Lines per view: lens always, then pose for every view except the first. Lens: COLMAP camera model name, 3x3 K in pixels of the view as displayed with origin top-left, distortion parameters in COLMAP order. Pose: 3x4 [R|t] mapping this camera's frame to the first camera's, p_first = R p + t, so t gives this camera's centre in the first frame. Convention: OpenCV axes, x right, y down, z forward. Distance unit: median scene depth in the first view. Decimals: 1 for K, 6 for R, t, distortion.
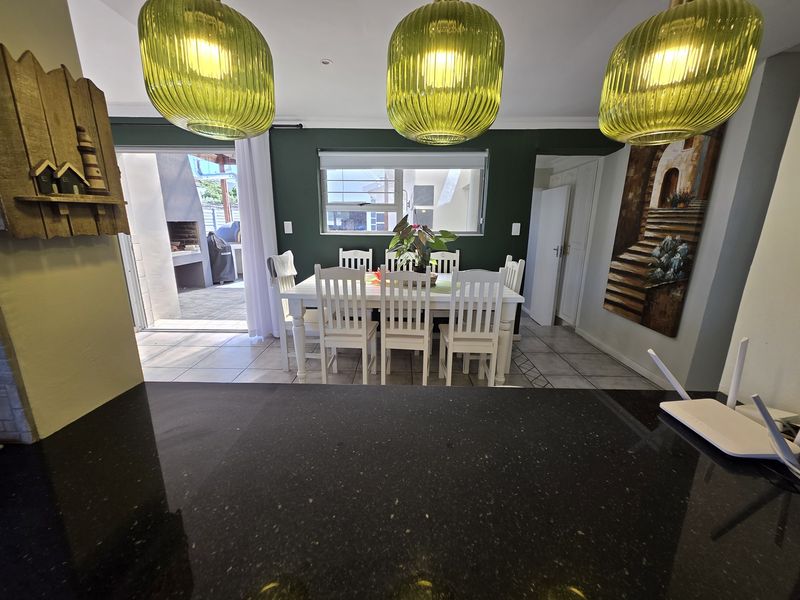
lens RADIAL K [[314.4, 0, 400.0], [0, 314.4, 300.0], [0, 0, 1]] dist [0.002858, 0.000079]
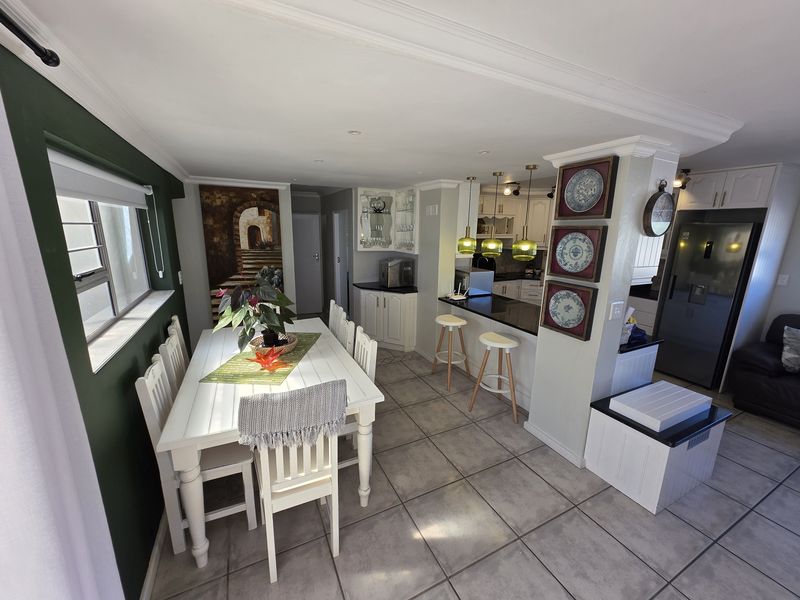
lens RADIAL K [[314.4, 0, 400.0], [0, 314.4, 300.0], [0, 0, 1]] dist [0.002858, 0.000079]
pose [[-0.462253, -0.207061, 0.862234, -0.902979], [0.202934, 0.921848, 0.330172, -0.425019], [-0.863215, 0.327600, -0.384108, 1.043209]]
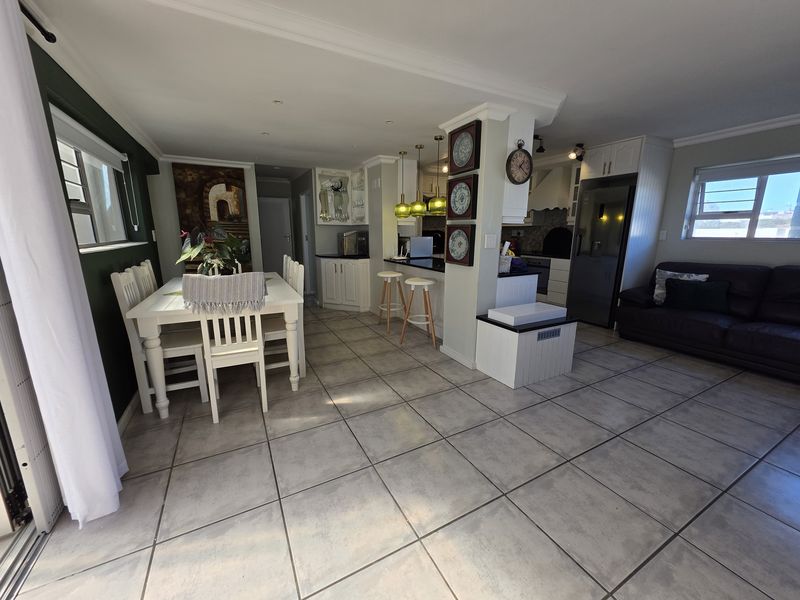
lens RADIAL K [[314.4, 0, 400.0], [0, 314.4, 300.0], [0, 0, 1]] dist [0.002858, 0.000079]
pose [[-0.485365, -0.190988, 0.853197, -1.259862], [0.213159, 0.920554, 0.327327, -0.246574], [-0.847929, 0.340740, -0.406094, 1.012570]]
